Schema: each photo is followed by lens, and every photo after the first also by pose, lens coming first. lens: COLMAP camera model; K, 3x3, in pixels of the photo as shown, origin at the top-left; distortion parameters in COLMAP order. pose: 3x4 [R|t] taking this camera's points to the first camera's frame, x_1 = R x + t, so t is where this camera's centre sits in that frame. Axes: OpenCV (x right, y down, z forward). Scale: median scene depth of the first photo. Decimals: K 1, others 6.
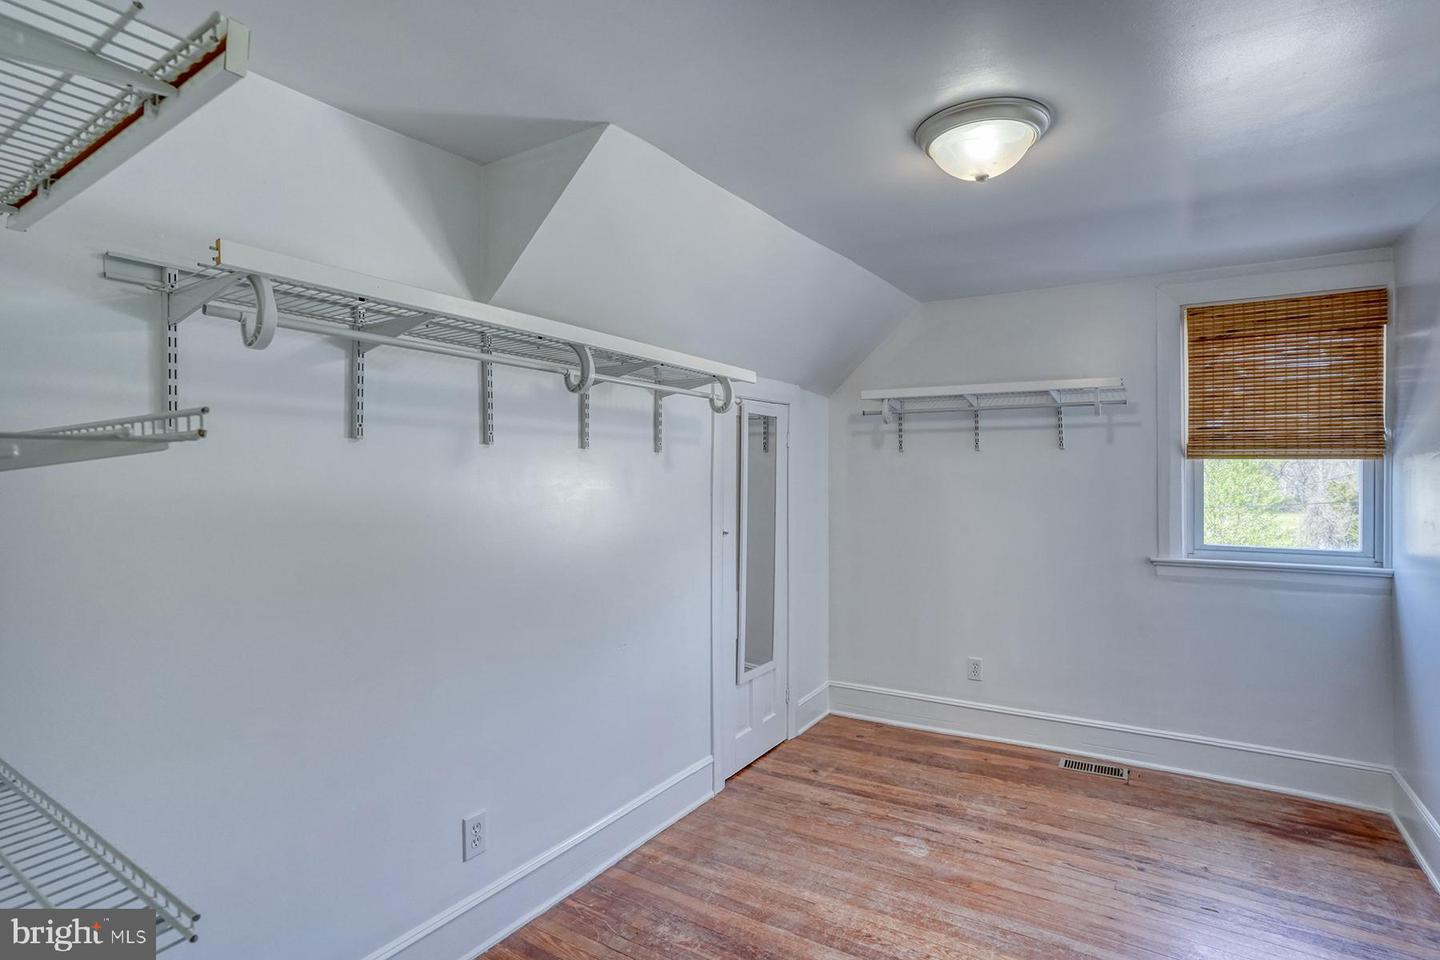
lens RADIAL K [[714.4, 0, 709.2], [0, 714.4, 478.0], [0, 0, 1]] dist [-0.082849, 0.035220]
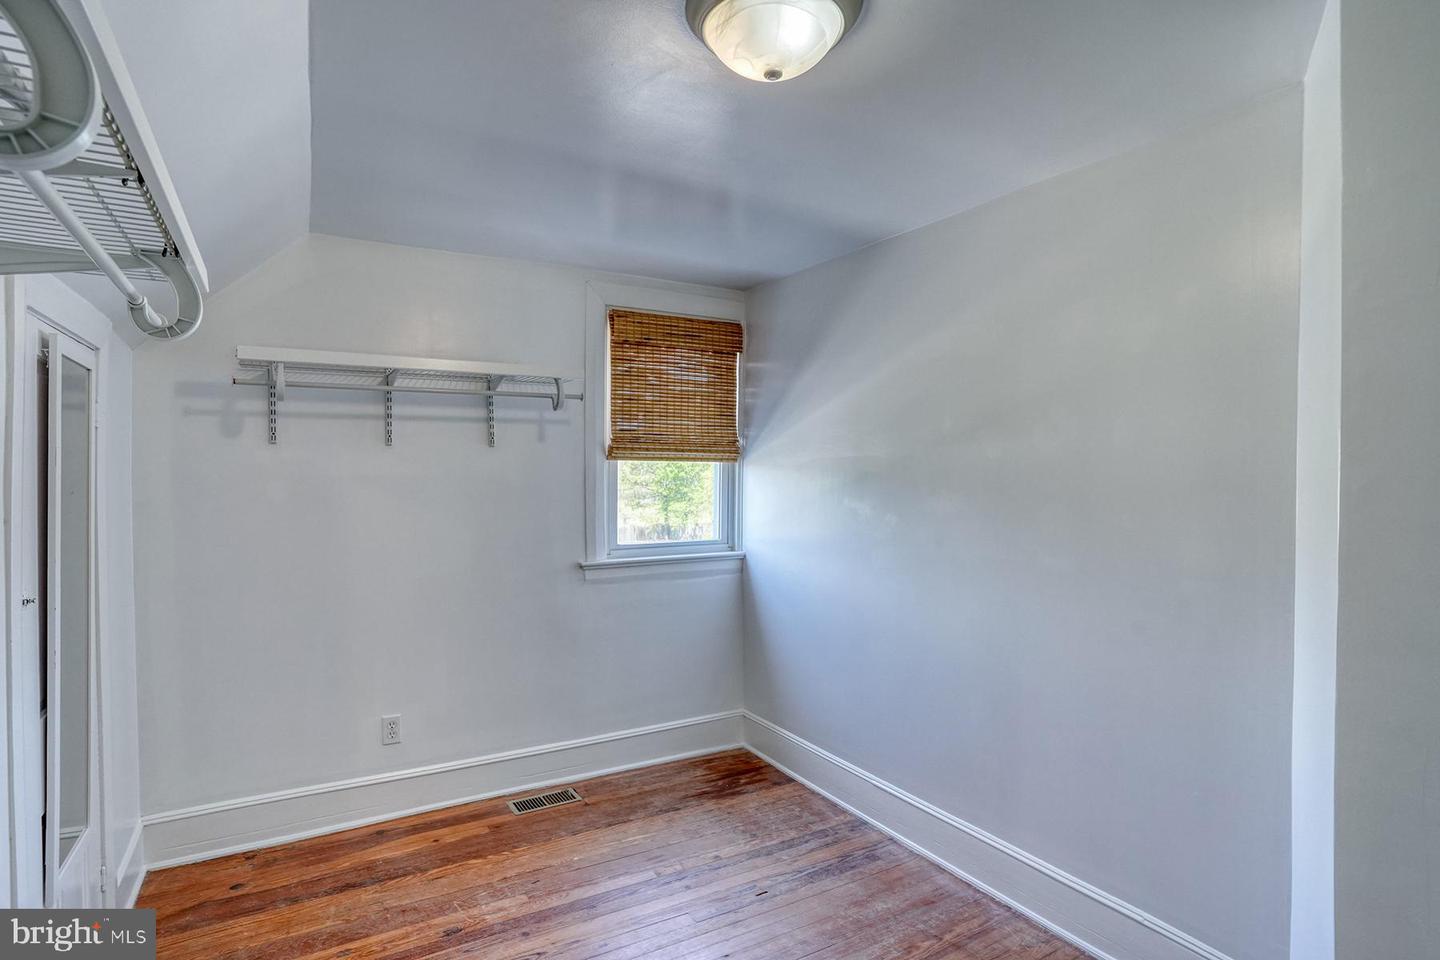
lens RADIAL K [[728.6, 0, 716.3], [0, 728.6, 488.2], [0, 0, 1]] dist [-0.080857, 0.038190]
pose [[0.460299, -0.016767, 0.887606, -0.175700], [0.008437, 0.999859, 0.014512, -0.000944], [-0.887724, 0.000809, 0.460375, 0.392995]]
